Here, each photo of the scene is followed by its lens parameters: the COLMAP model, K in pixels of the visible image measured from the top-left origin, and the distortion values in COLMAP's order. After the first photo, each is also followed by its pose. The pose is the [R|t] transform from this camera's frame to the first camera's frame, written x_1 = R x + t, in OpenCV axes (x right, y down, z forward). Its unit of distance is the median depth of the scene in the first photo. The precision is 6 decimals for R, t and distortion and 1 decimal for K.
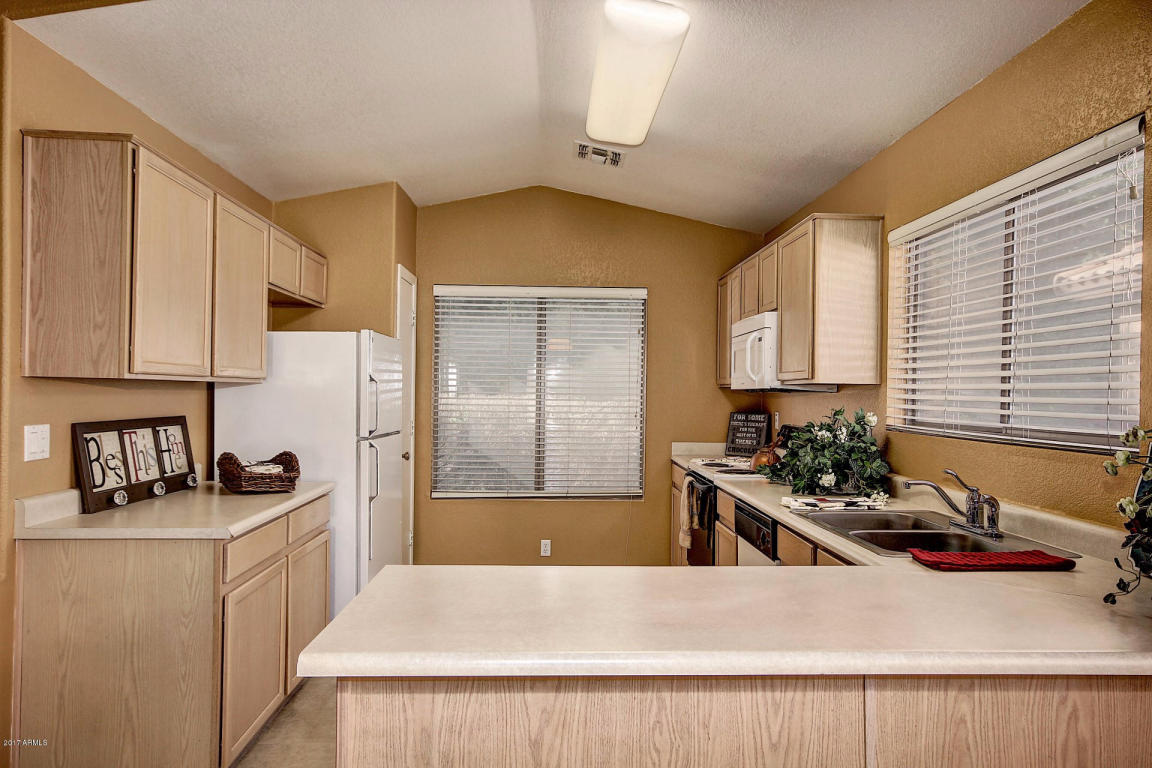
lens RADIAL K [[784.4, 0, 575.4], [0, 784.4, 392.5], [0, 0, 1]] dist [0.009855, -0.000368]
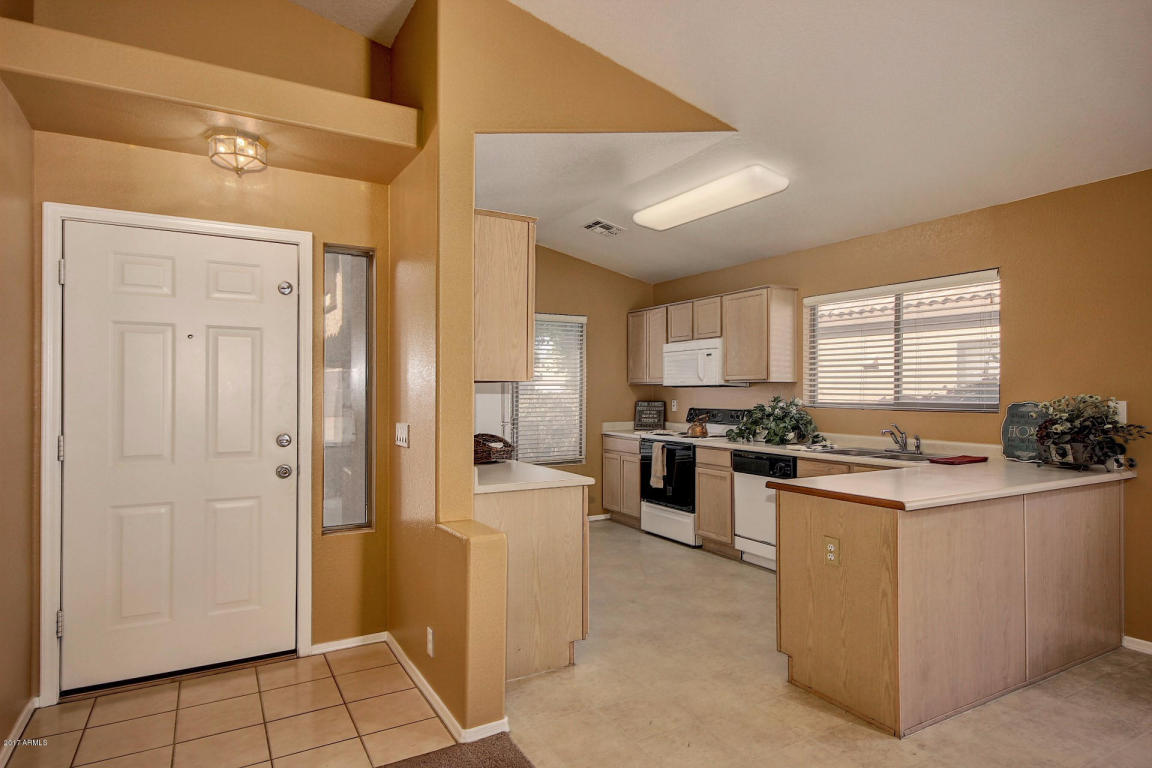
lens RADIAL K [[649.6, 0, 583.8], [0, 649.6, 390.3], [0, 0, 1]] dist [0.005226, 0.002164]
pose [[0.888887, -0.011707, 0.457977, -0.613715], [0.010599, 0.999931, 0.004989, -0.003780], [-0.458004, 0.000420, 0.888950, -0.080233]]
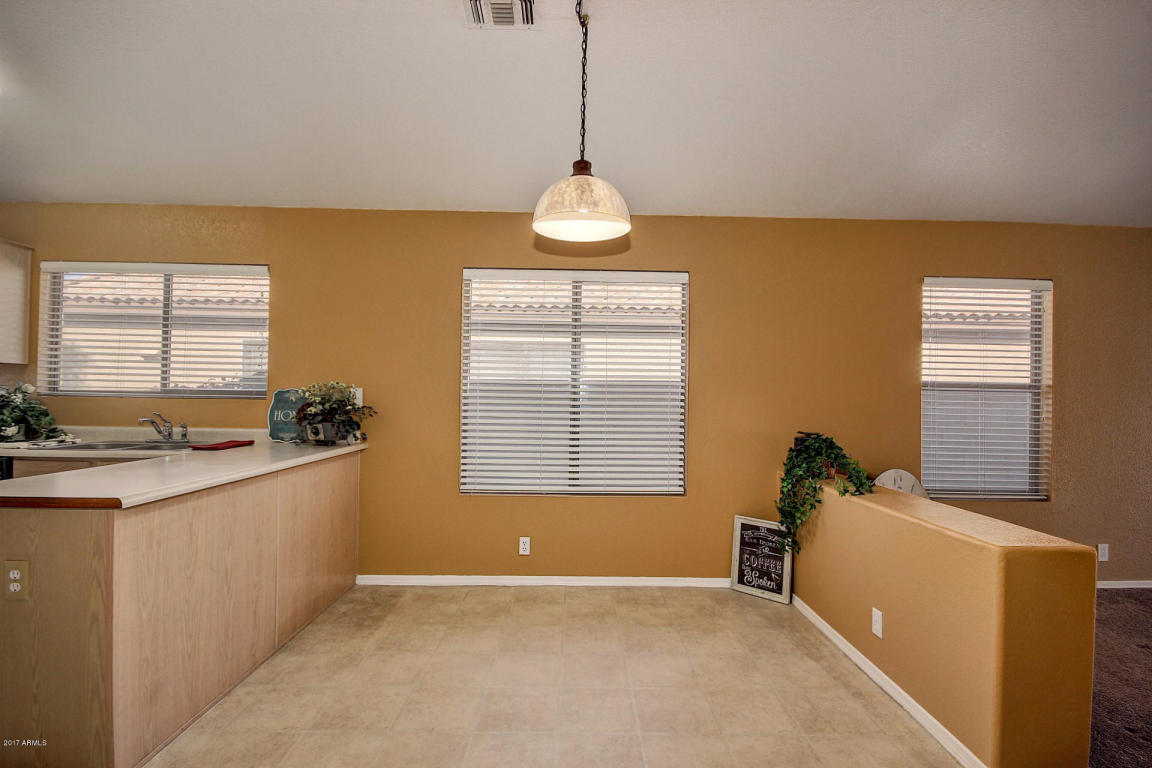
lens RADIAL K [[540.5, 0, 587.3], [0, 540.5, 390.2], [0, 0, 1]] dist [-0.004519, -0.003580]
pose [[0.023459, -0.001100, 0.999724, -0.482642], [-0.014936, 0.999887, 0.001450, 0.017134], [-0.999613, -0.014966, 0.023440, -0.040229]]
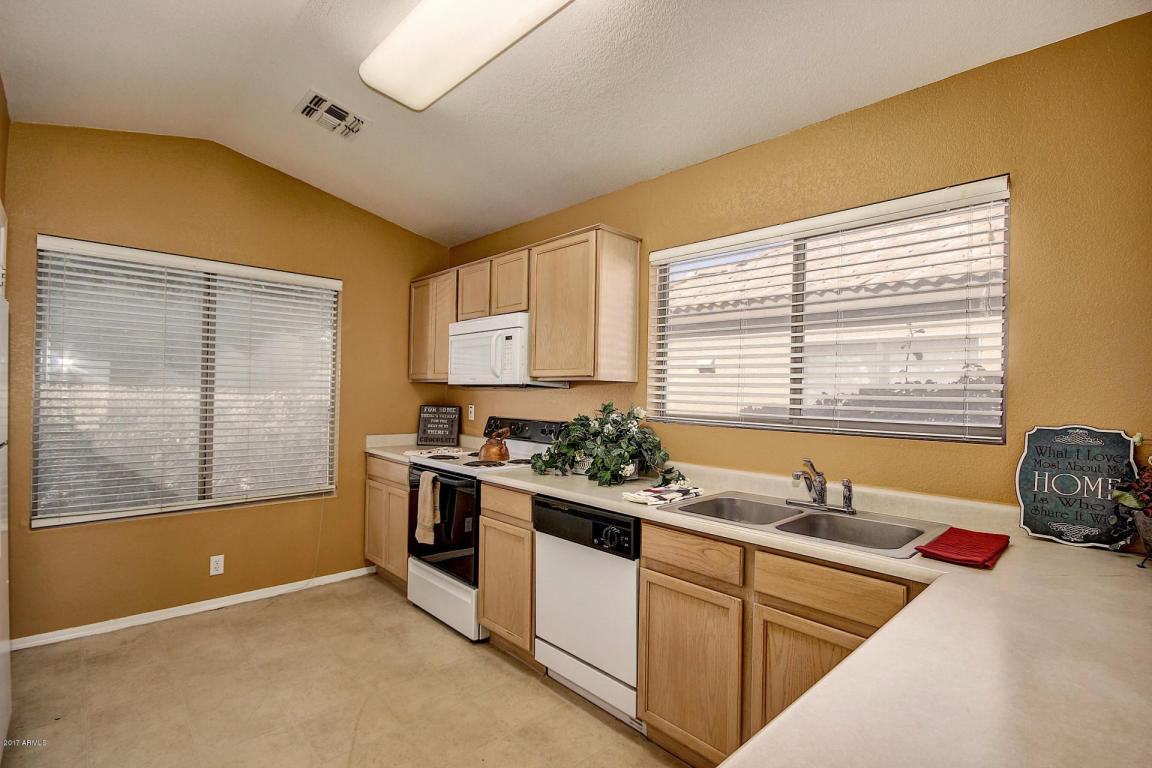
lens RADIAL K [[540.5, 0, 589.5], [0, 540.5, 392.7], [0, 0, 1]] dist [-0.004519, -0.003580]
pose [[0.742380, 0.003860, 0.669967, -0.173287], [-0.011002, 0.999919, 0.006430, 0.000542], [-0.669888, -0.012145, 0.742363, 0.382624]]
